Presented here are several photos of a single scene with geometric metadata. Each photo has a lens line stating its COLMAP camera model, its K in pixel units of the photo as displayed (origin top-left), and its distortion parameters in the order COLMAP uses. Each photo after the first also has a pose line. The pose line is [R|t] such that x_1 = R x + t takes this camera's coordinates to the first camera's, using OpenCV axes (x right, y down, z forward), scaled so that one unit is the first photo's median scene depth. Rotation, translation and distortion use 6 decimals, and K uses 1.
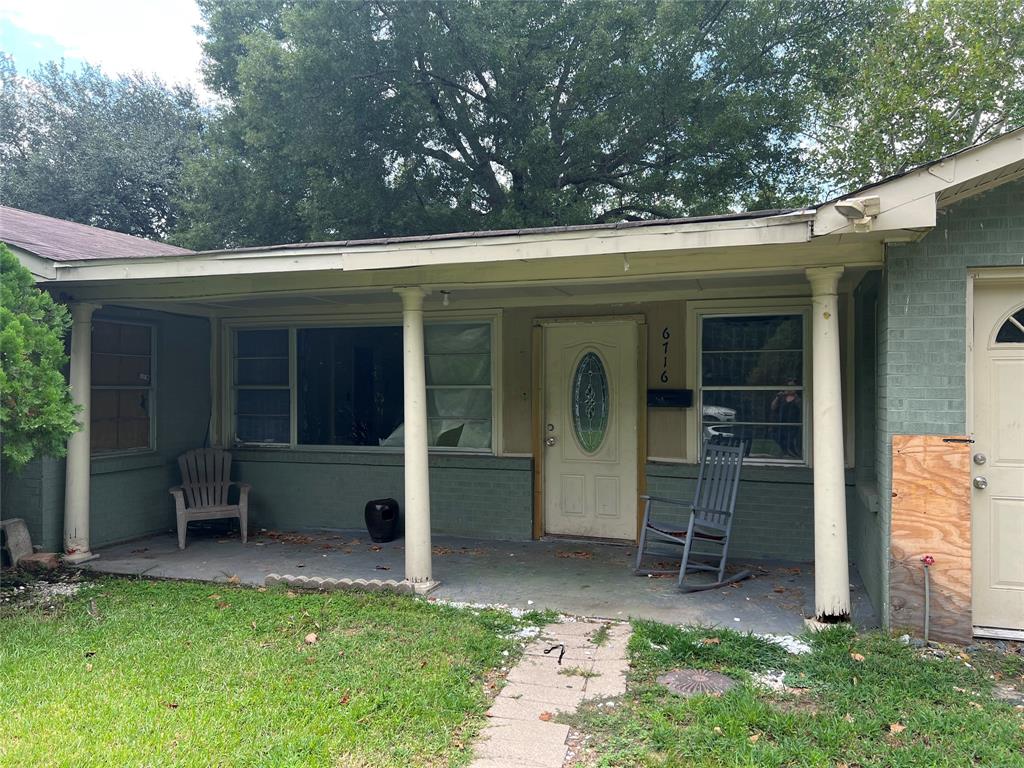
lens RADIAL K [[772.5, 0, 512.0], [0, 772.5, 384.0], [0, 0, 1]] dist [0.005585, 0.000253]
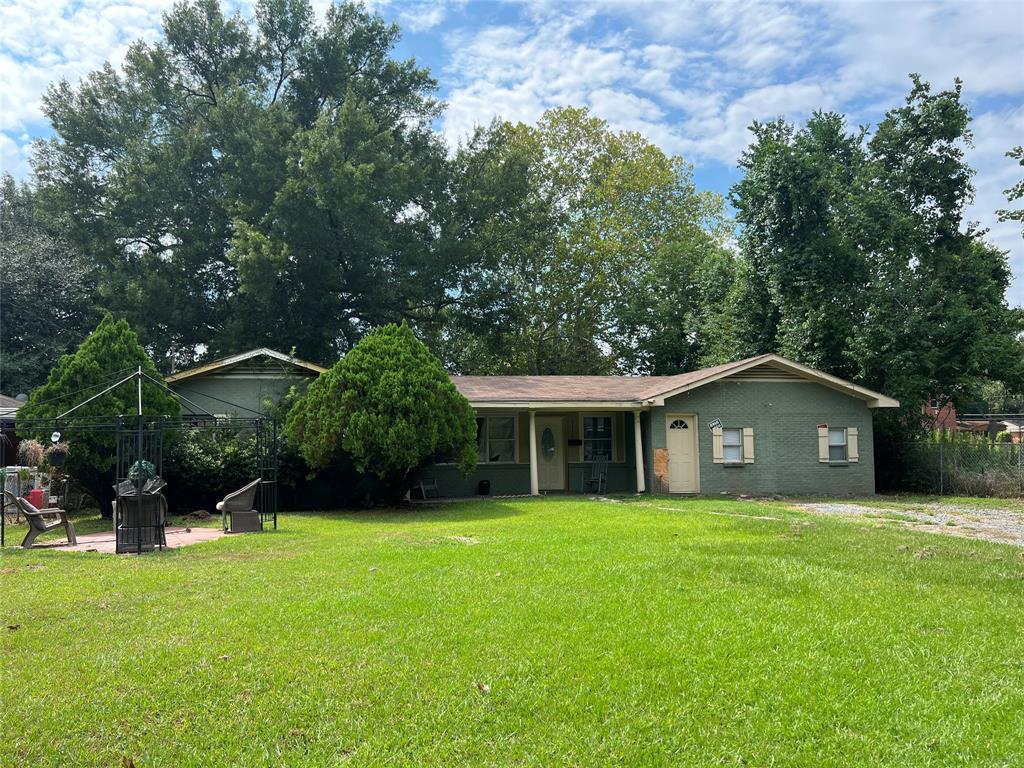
lens RADIAL K [[772.5, 0, 512.0], [0, 772.5, 384.0], [0, 0, 1]] dist [0.005585, 0.000253]
pose [[0.868416, 0.026005, 0.495154, -1.575727], [0.008940, 0.997640, -0.068075, -0.008442], [-0.495756, 0.063544, 0.866134, -1.608938]]
